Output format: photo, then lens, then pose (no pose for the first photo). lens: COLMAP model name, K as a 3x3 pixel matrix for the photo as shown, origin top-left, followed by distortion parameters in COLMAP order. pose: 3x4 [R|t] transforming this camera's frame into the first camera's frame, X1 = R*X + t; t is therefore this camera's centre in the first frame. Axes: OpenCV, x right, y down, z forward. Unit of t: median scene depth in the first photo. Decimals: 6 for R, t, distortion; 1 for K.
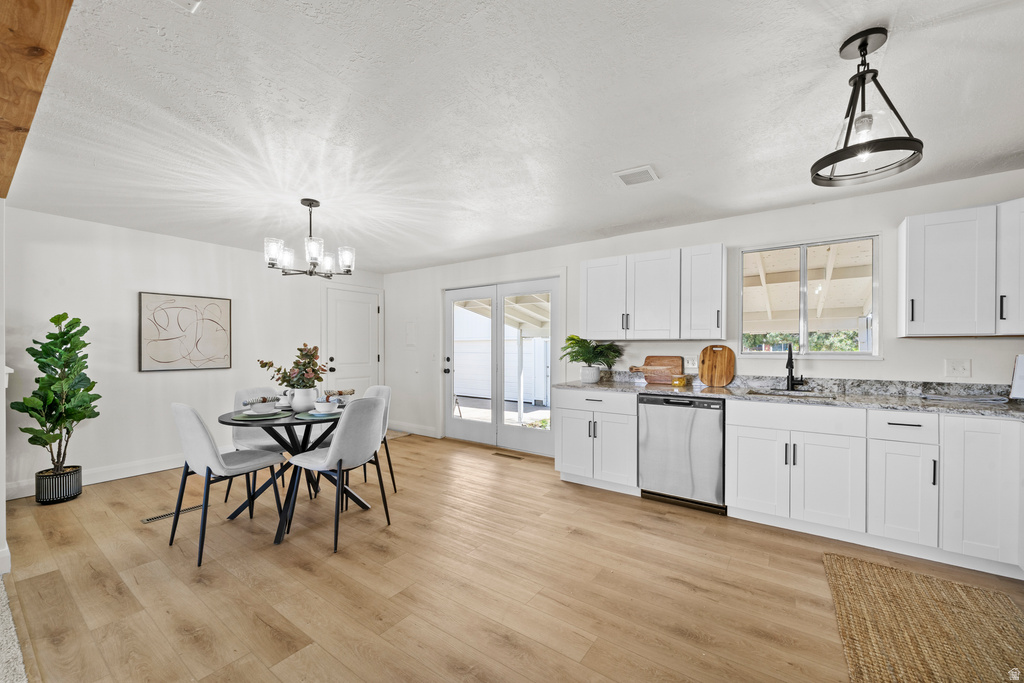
lens RADIAL K [[405.5, 0, 508.8], [0, 405.5, 349.2], [0, 0, 1]] dist [-0.000397, -0.000061]
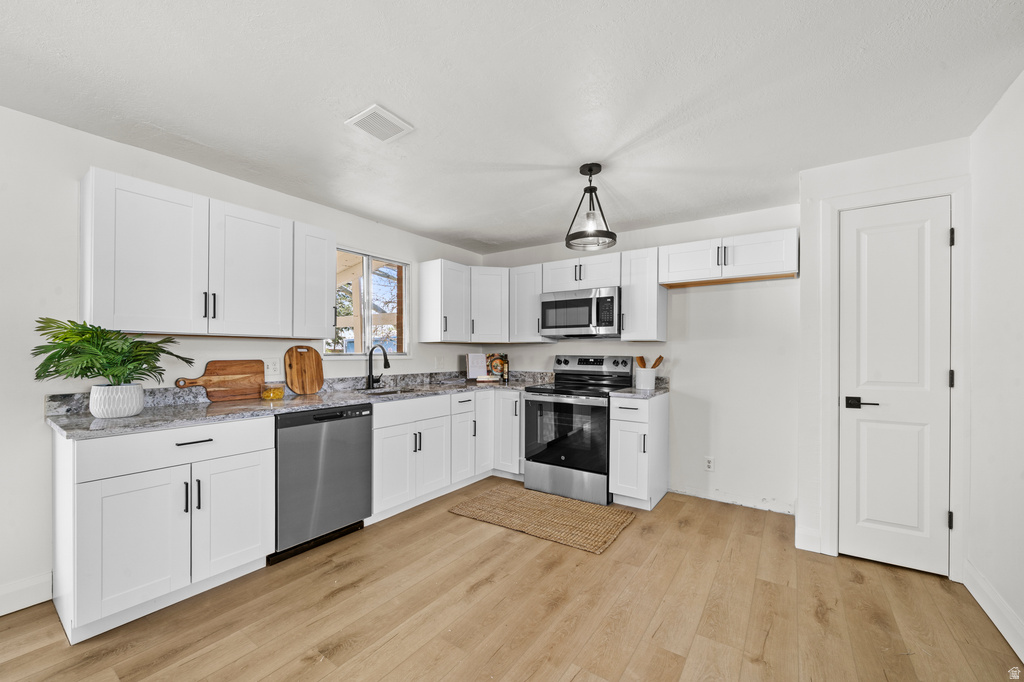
lens RADIAL K [[404.0, 0, 505.4], [0, 404.0, 352.9], [0, 0, 1]] dist [-0.001539, -0.000122]
pose [[-0.007174, -0.002605, 0.999971, -0.369301], [0.002032, 0.999995, 0.002620, 0.003857], [-0.999972, 0.002050, -0.007168, 0.623112]]
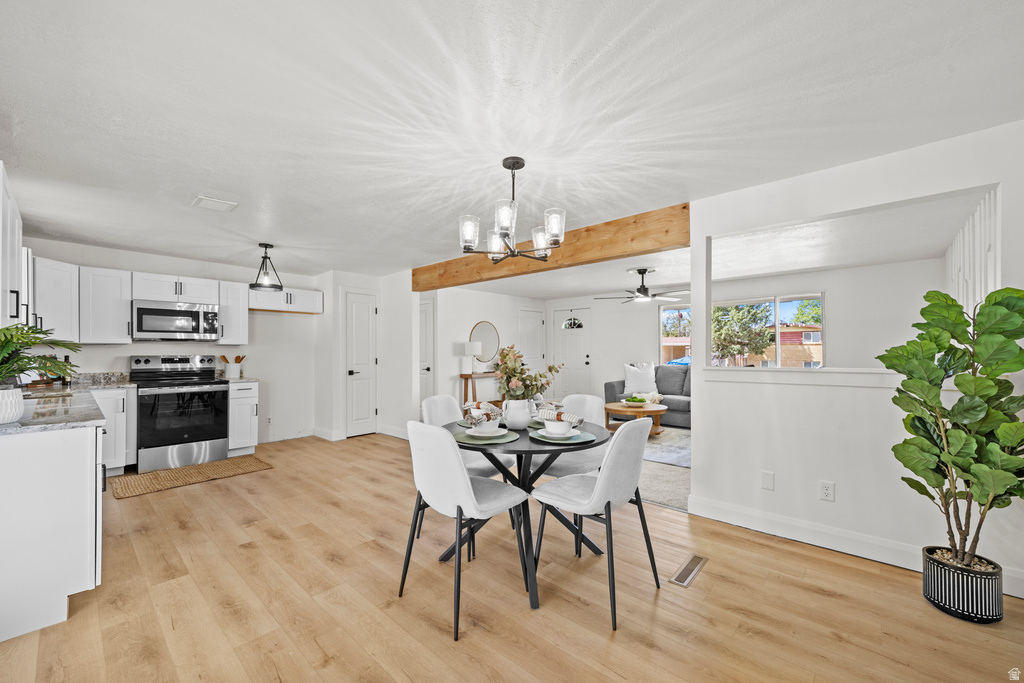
lens RADIAL K [[405.5, 0, 508.8], [0, 405.5, 349.2], [0, 0, 1]] dist [-0.000397, -0.000061]
pose [[-0.993297, 0.001067, 0.115587, -0.538421], [0.000845, 0.999998, -0.001970, -0.003189], [-0.115589, -0.001860, -0.993295, 1.676628]]
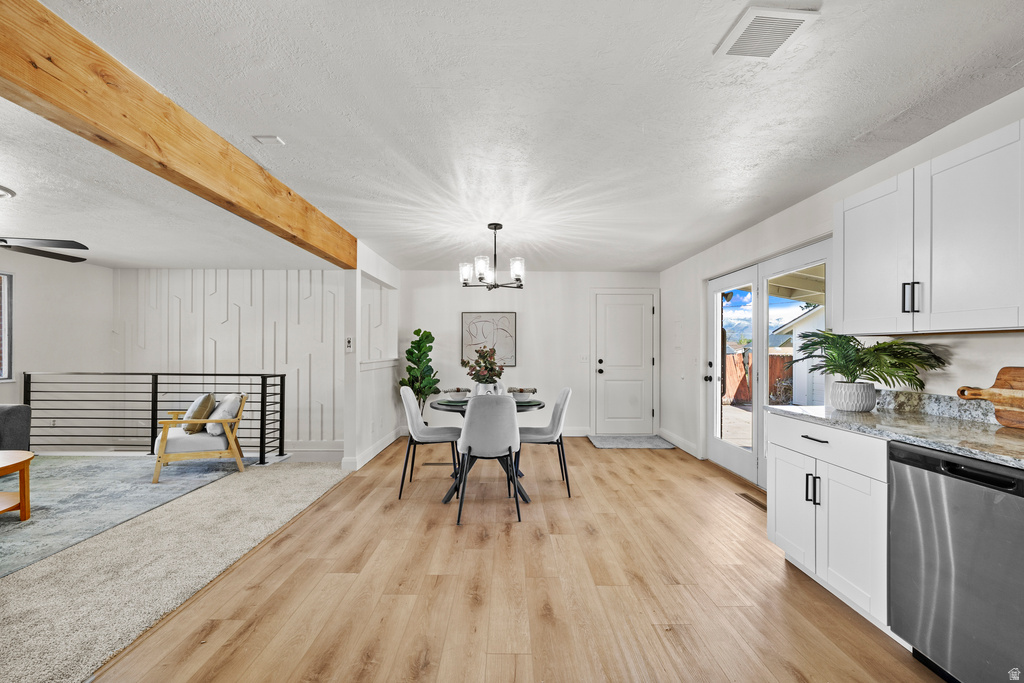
lens RADIAL K [[401.3, 0, 507.2], [0, 401.3, 347.3], [0, 0, 1]] dist [-0.000180, -0.000121]
pose [[0.587499, -0.006160, -0.809201, 0.448113], [-0.006193, 0.999908, -0.012108, 0.004339], [0.809201, 0.012125, 0.587407, 0.327846]]
